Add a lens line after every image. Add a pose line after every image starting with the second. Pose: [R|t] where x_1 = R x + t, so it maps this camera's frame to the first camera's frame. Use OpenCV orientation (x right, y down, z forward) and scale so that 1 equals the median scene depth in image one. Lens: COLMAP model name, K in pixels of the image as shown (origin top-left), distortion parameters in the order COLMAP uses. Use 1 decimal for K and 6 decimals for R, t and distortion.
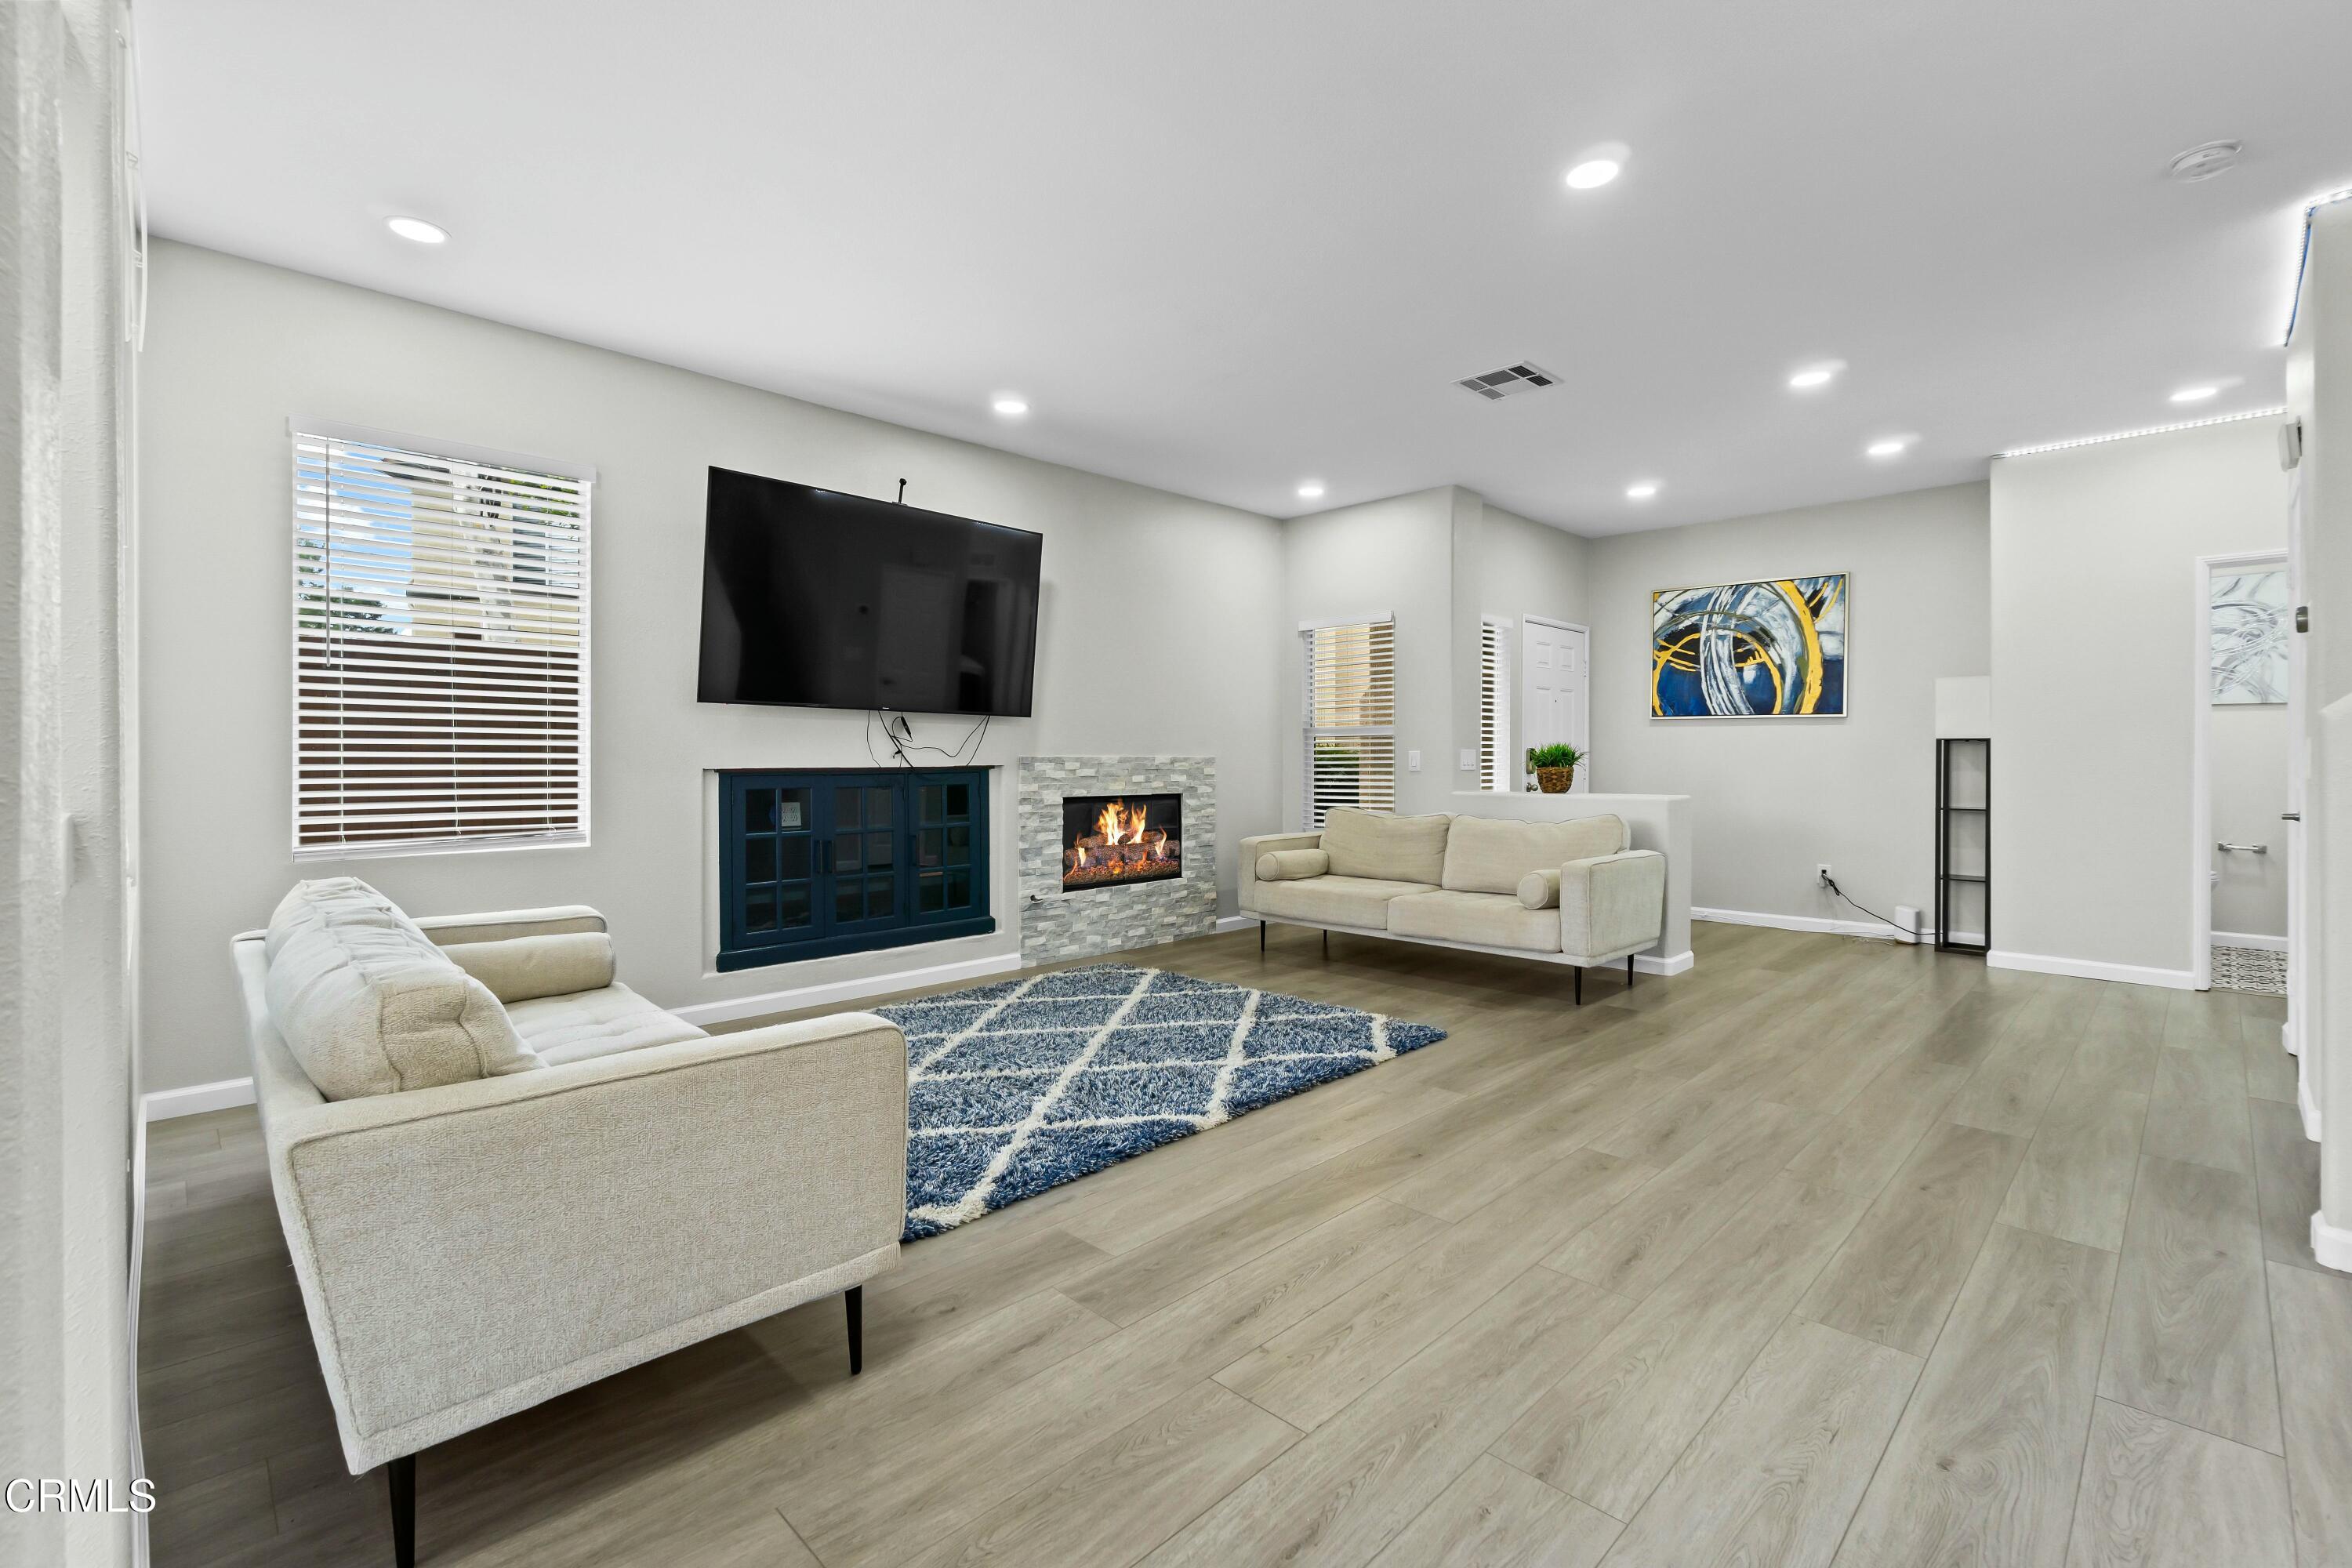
lens RADIAL K [[1017.4, 0, 1190.5], [0, 1017.4, 773.8], [0, 0, 1]] dist [0.003058, 0.000671]
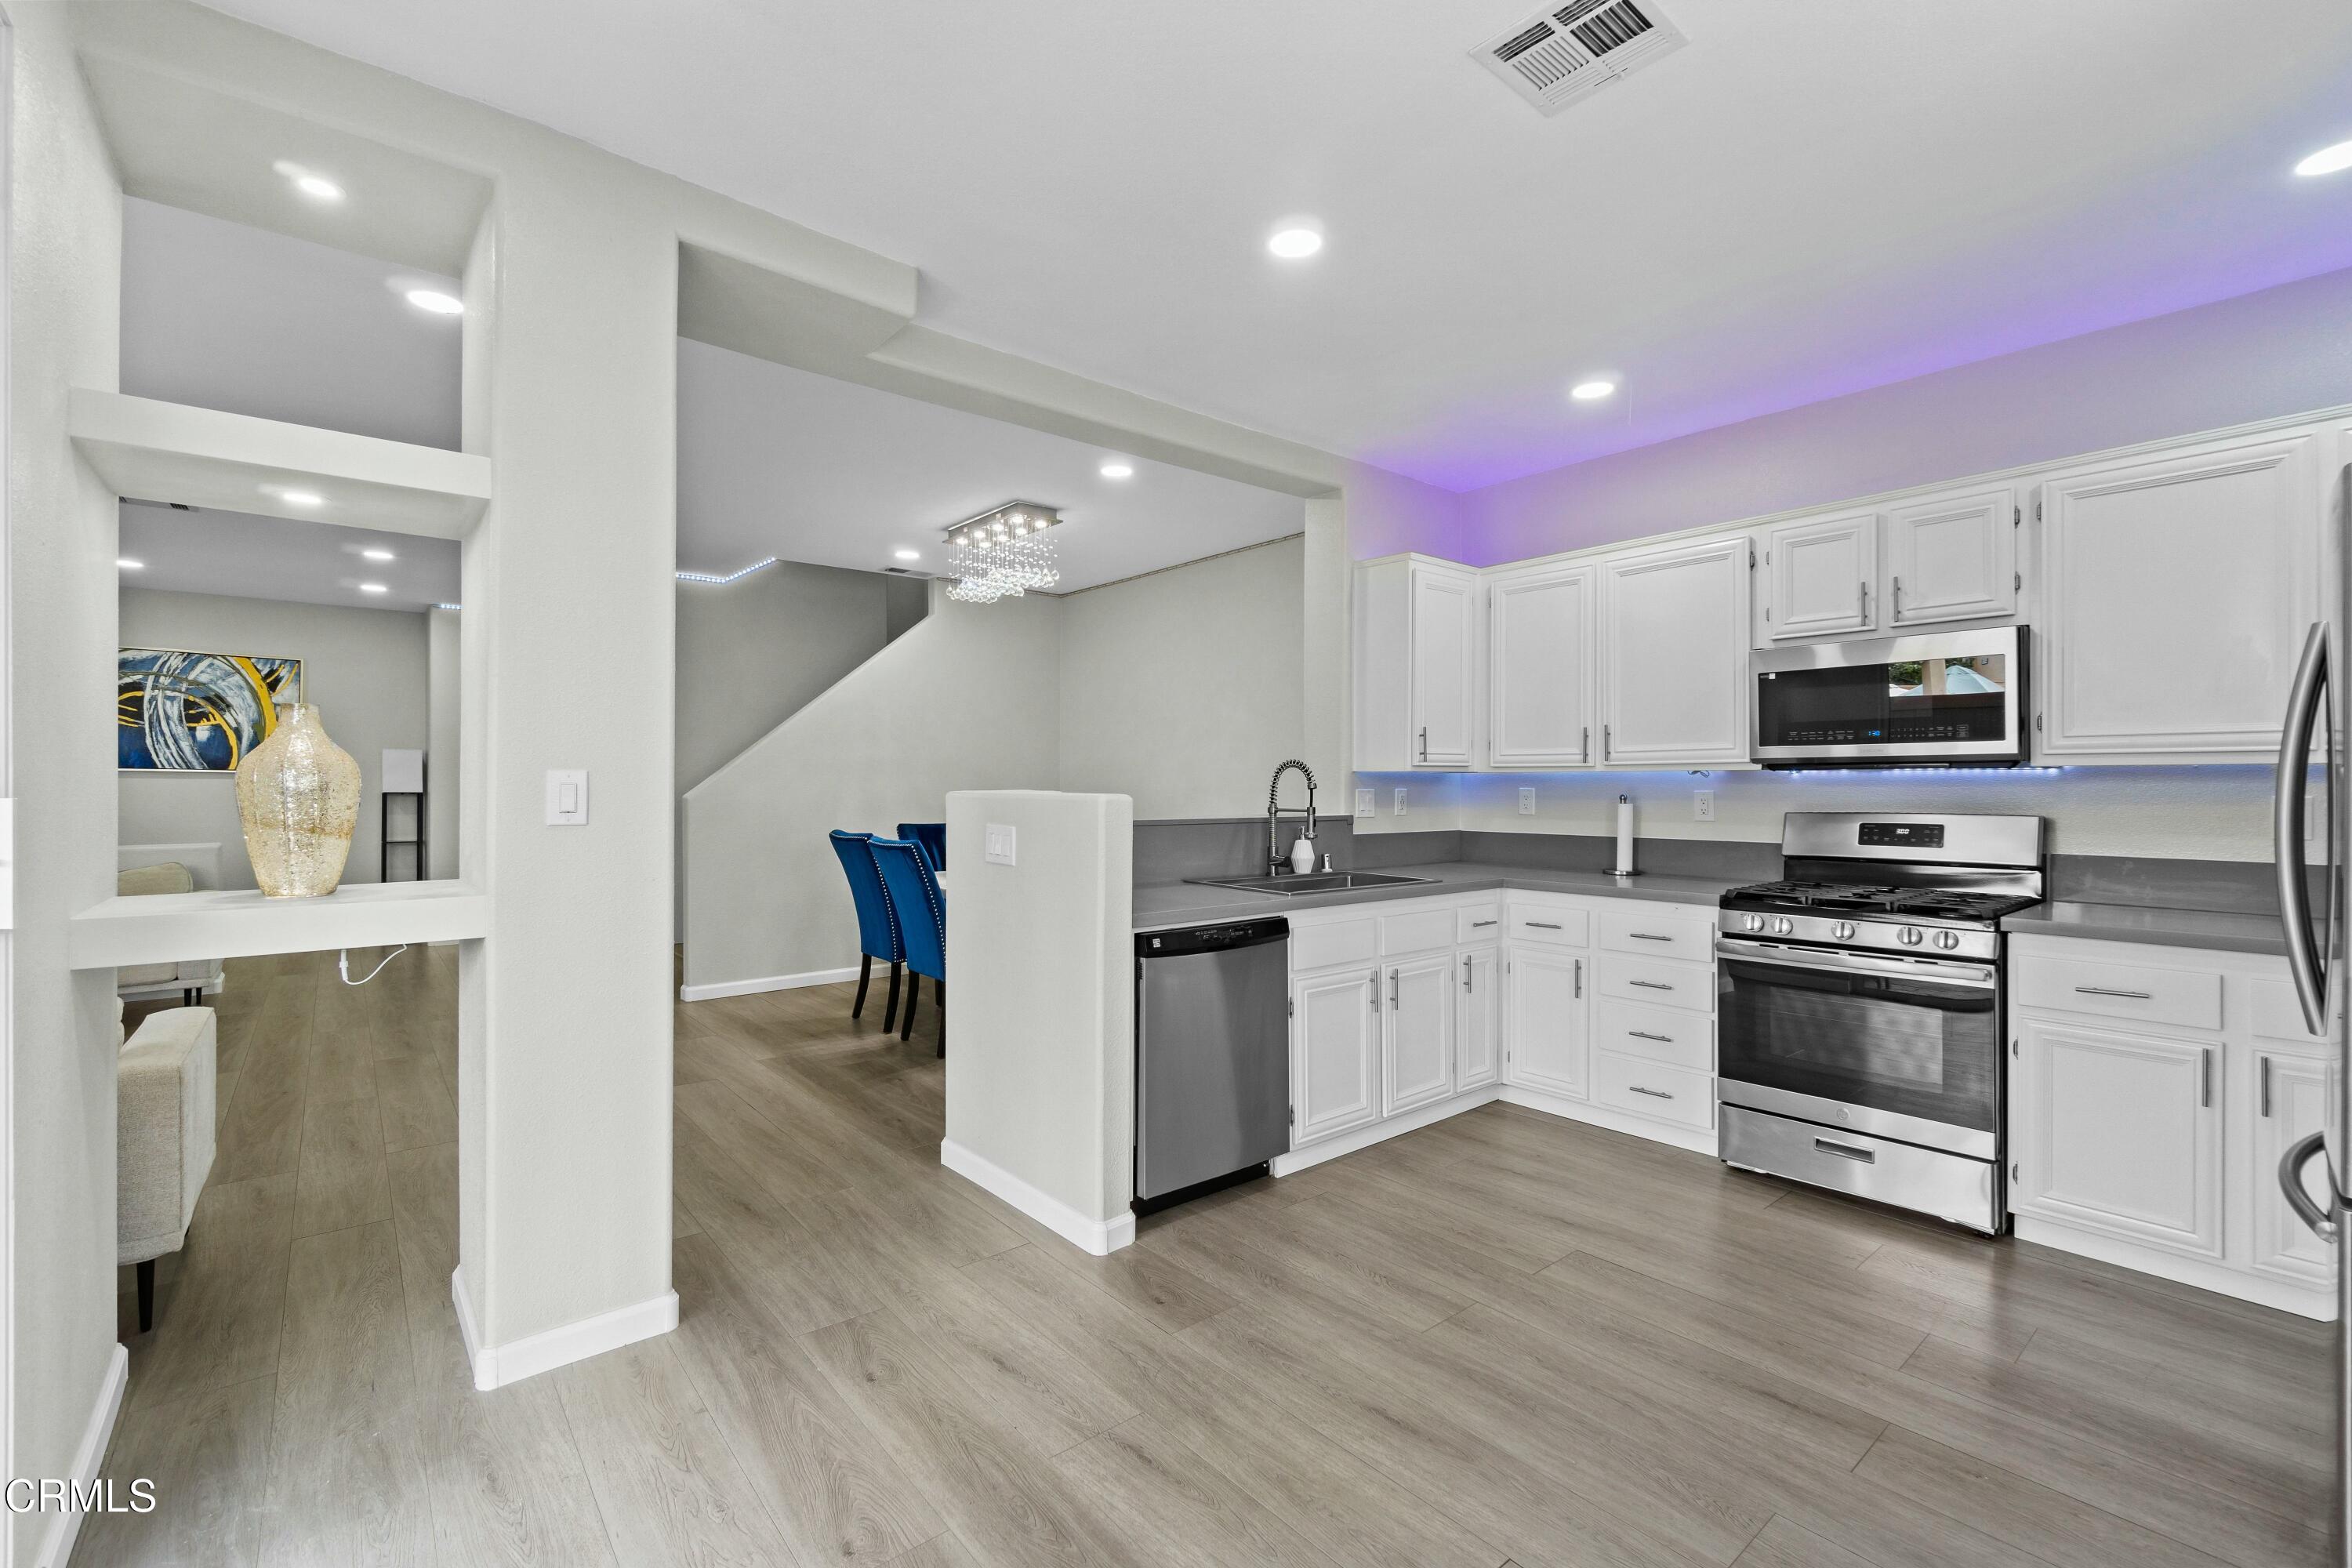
lens RADIAL K [[1017.4, 0, 1190.0], [0, 1017.4, 773.0], [0, 0, 1]] dist [0.003058, 0.000671]
pose [[0.088963, 0.011640, 0.995967, -0.489506], [0.015877, 0.999788, -0.013103, -0.022345], [-0.995908, 0.016979, 0.088760, -0.194243]]
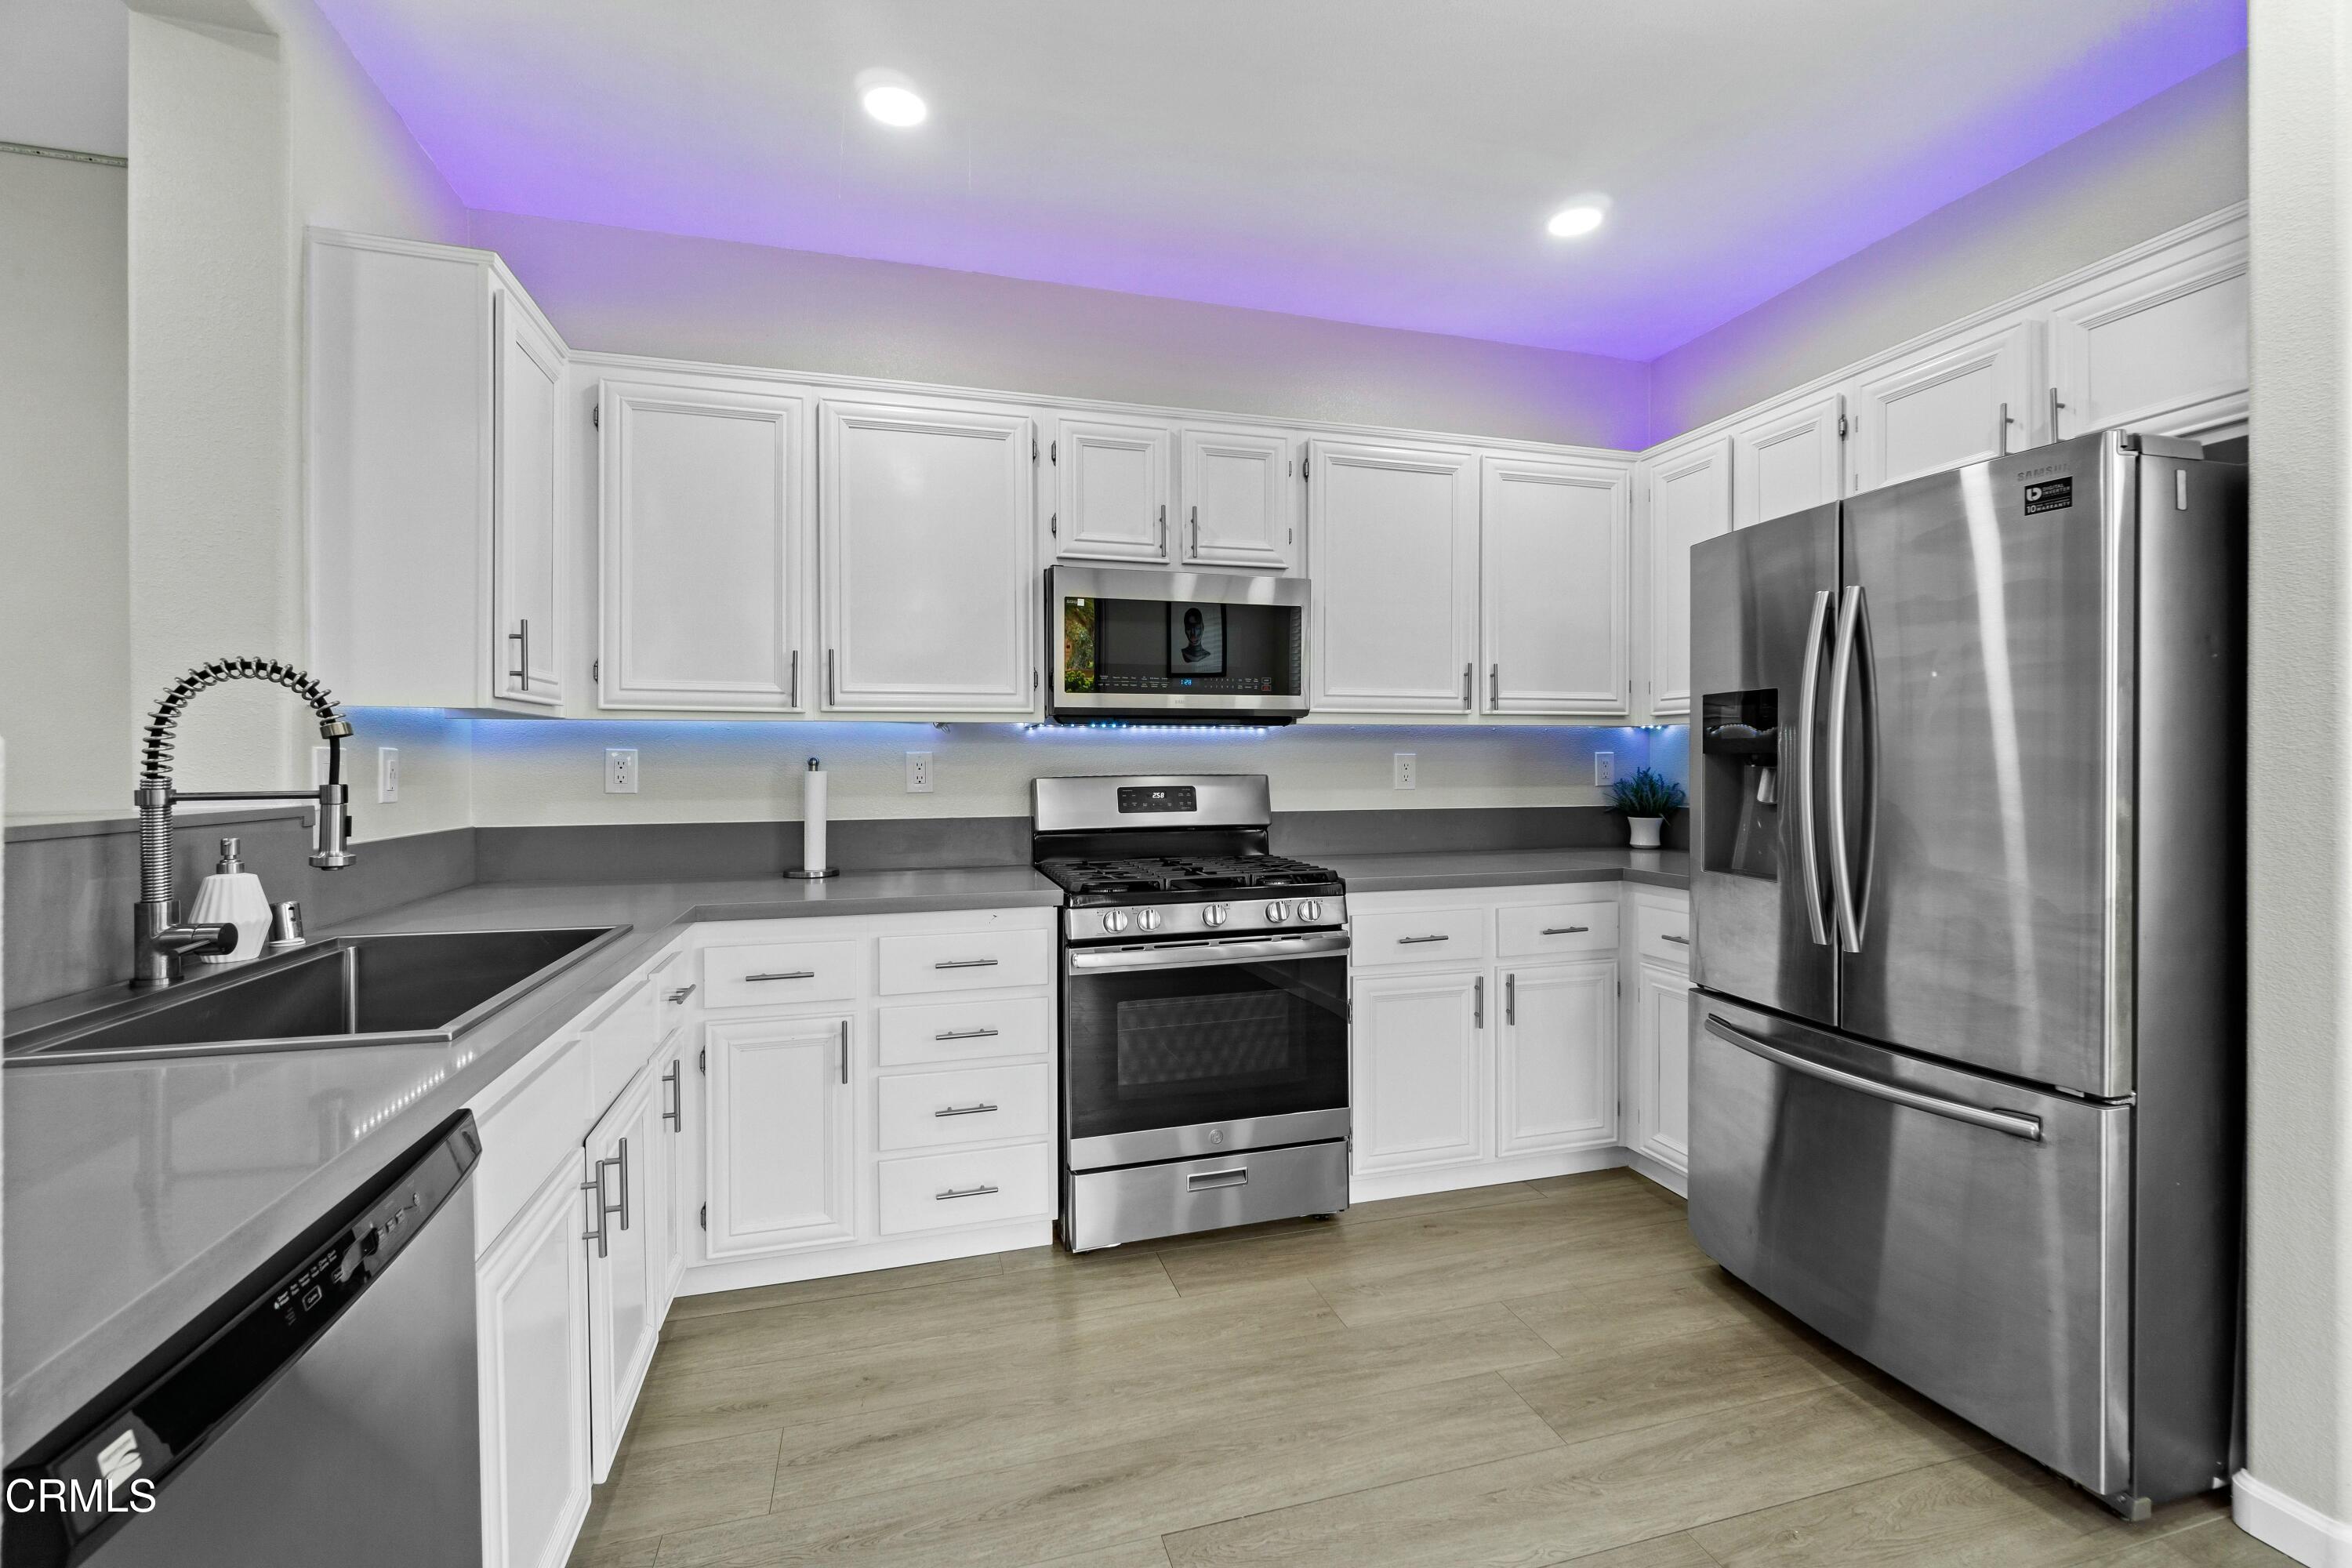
lens RADIAL K [[1017.4, 0, 1186.7], [0, 1017.4, 767.3], [0, 0, 1]] dist [0.003058, 0.000671]
pose [[-0.876779, 0.000018, 0.480894, -0.173819], [0.010853, 0.999746, 0.019751, -0.015640], [-0.480771, 0.022536, -0.876556, -0.106741]]
